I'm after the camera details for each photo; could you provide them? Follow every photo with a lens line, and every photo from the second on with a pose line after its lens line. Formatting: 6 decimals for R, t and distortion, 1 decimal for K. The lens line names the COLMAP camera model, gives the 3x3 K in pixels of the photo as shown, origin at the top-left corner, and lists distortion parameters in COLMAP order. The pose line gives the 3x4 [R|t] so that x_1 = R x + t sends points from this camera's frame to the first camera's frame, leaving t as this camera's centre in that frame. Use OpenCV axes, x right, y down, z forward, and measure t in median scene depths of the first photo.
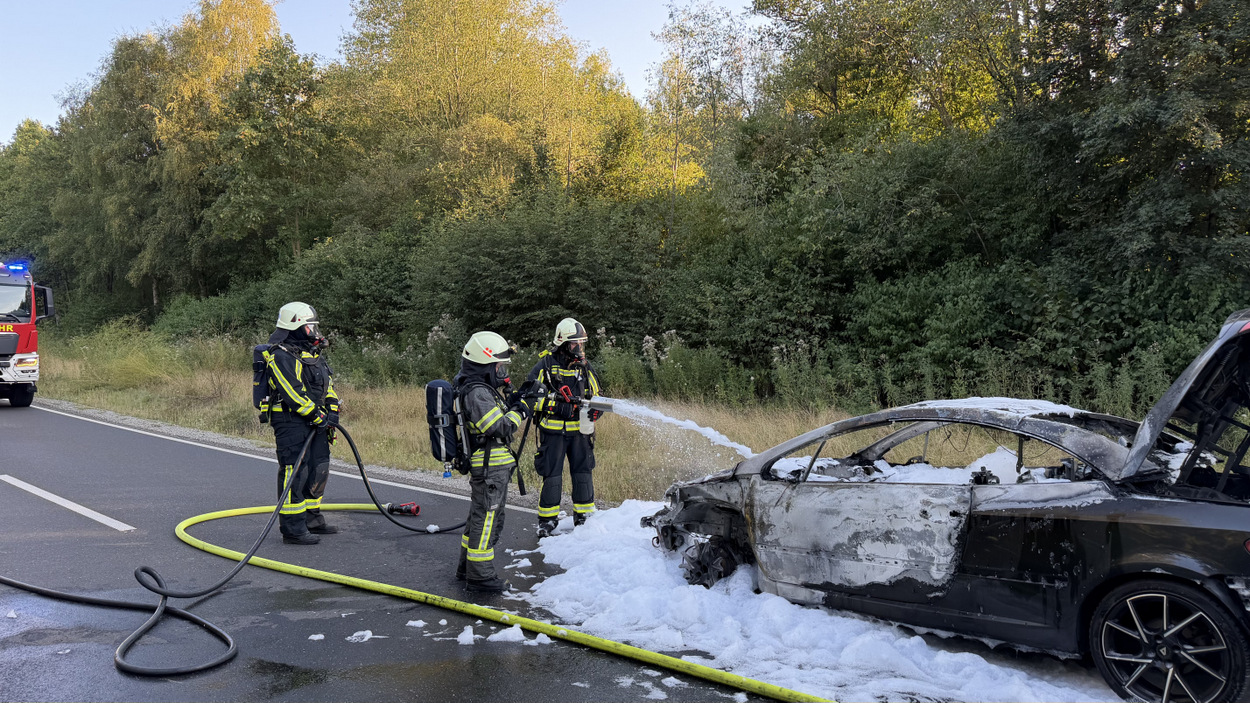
lens RADIAL K [[880.0, 0, 626.6], [0, 880.0, 367.6], [0, 0, 1]] dist [0.065465, -0.086107]
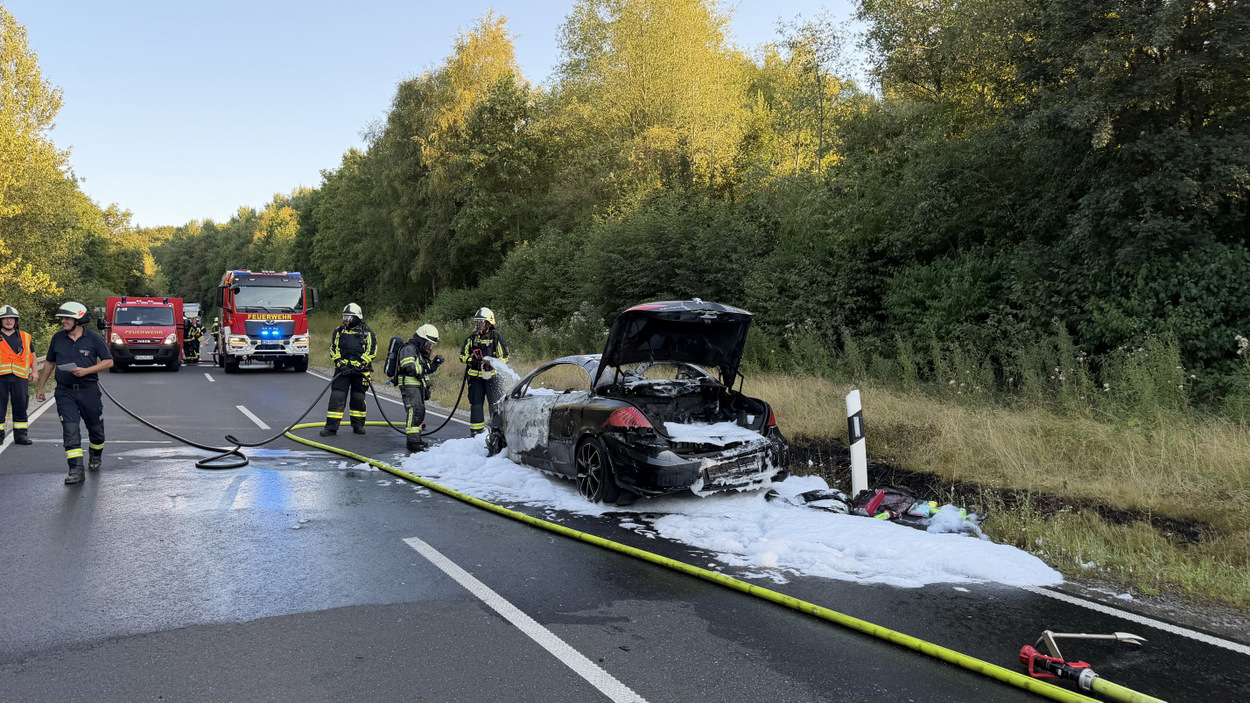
lens RADIAL K [[880.0, 0, 601.4], [0, 880.0, 373.9], [0, 0, 1]] dist [0.065465, -0.086107]
pose [[0.940476, 0.008551, -0.339753, 0.286218], [0.000756, 0.999628, 0.027252, 0.009048], [0.339860, -0.025886, 0.940120, -0.192293]]
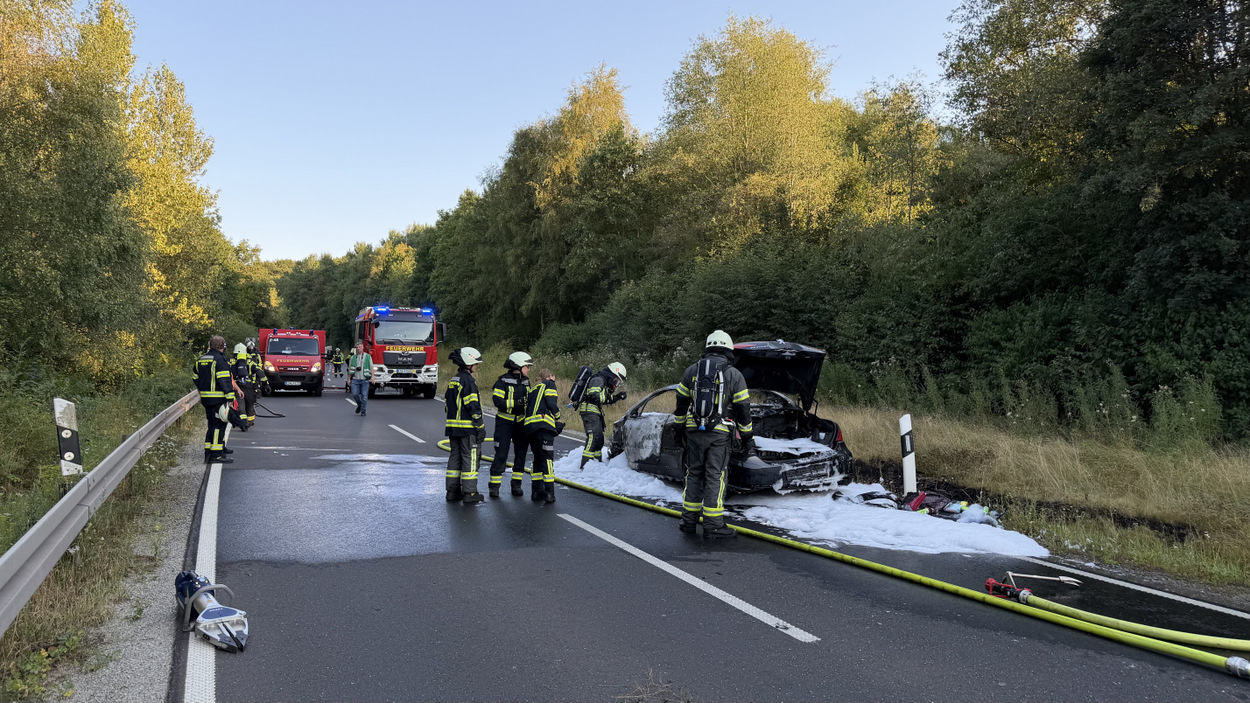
lens RADIAL K [[880.0, 0, 625.2], [0, 880.0, 379.5], [0, 0, 1]] dist [0.065465, -0.086107]
pose [[0.908146, 0.012663, -0.418463, 0.326736], [-0.016074, 0.999860, -0.004626, 0.012787], [0.418346, 0.010927, 0.908222, -0.312514]]
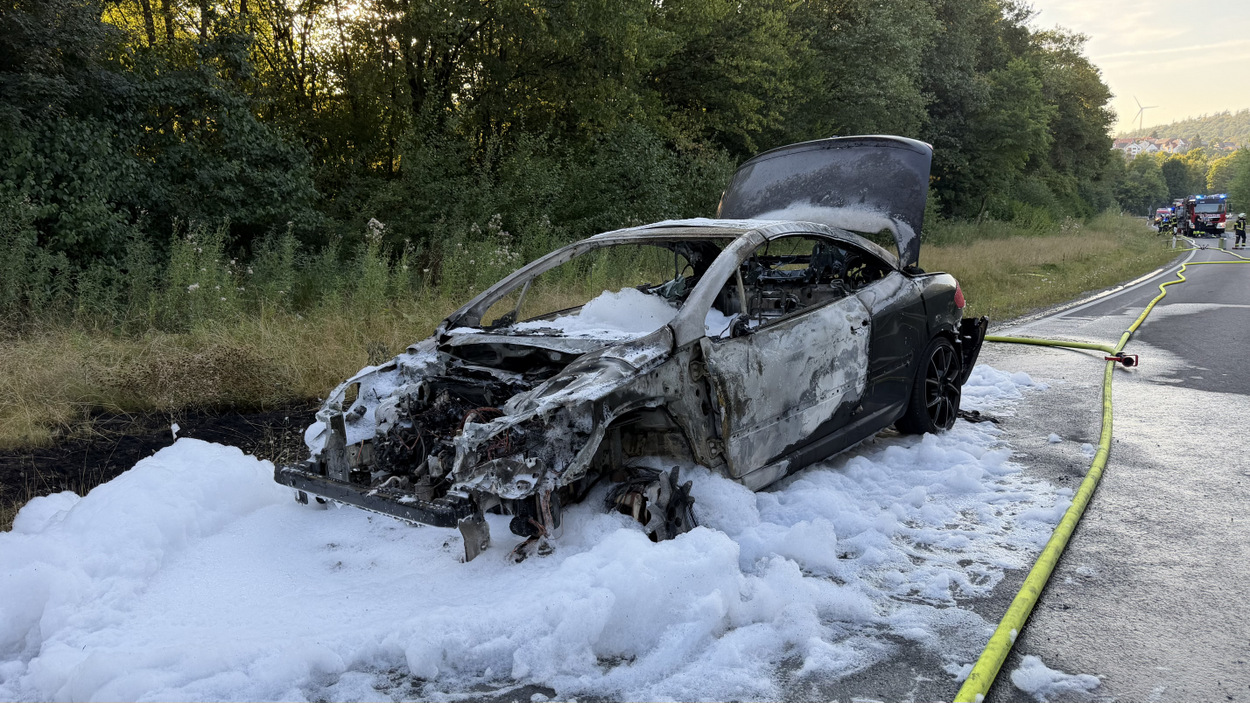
lens RADIAL K [[880.0, 0, 622.7], [0, 880.0, 355.5], [0, 0, 1]] dist [0.065465, -0.086107]
pose [[-0.046962, -0.153987, 0.986956, -0.152801], [0.035323, 0.987172, 0.155701, 0.009381], [-0.998272, 0.042174, -0.040921, 0.334277]]
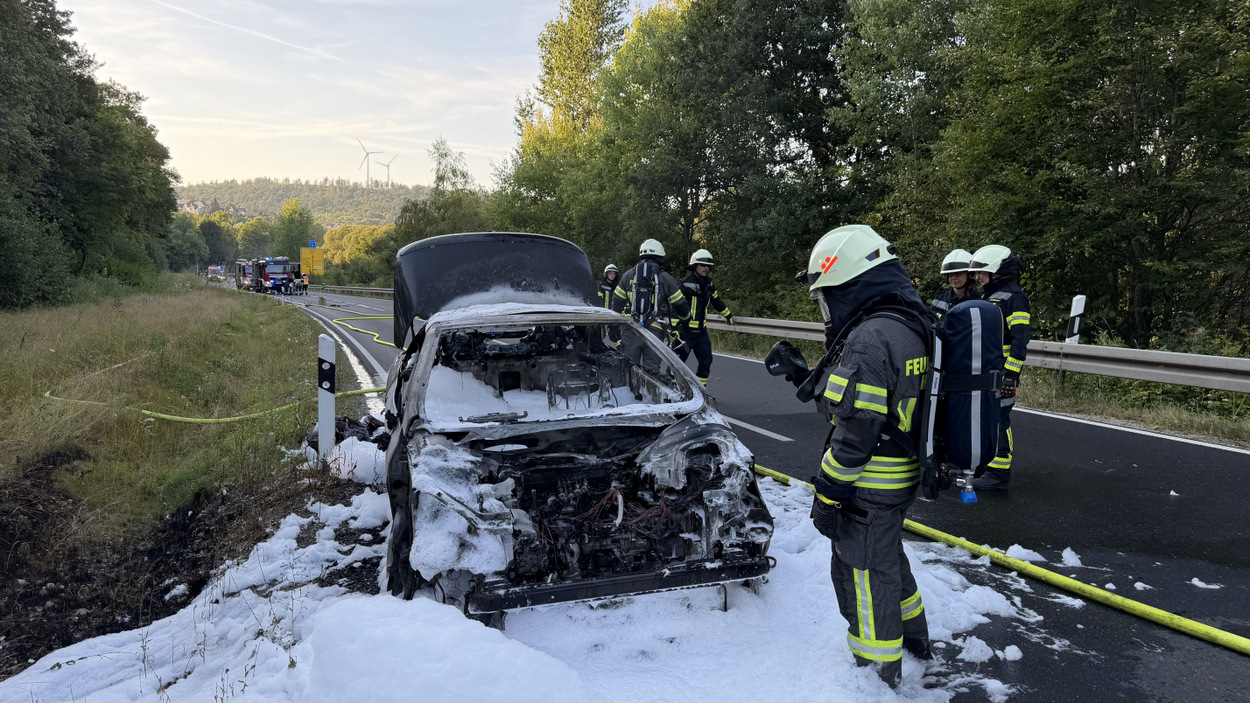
lens RADIAL K [[880.0, 0, 637.4], [0, 880.0, 352.8], [0, 0, 1]] dist [0.065465, -0.086107]
pose [[-0.870445, -0.057847, 0.488854, -0.068303], [-0.004534, 0.993971, 0.109545, -0.006405], [-0.492244, 0.093137, -0.865460, 0.548180]]
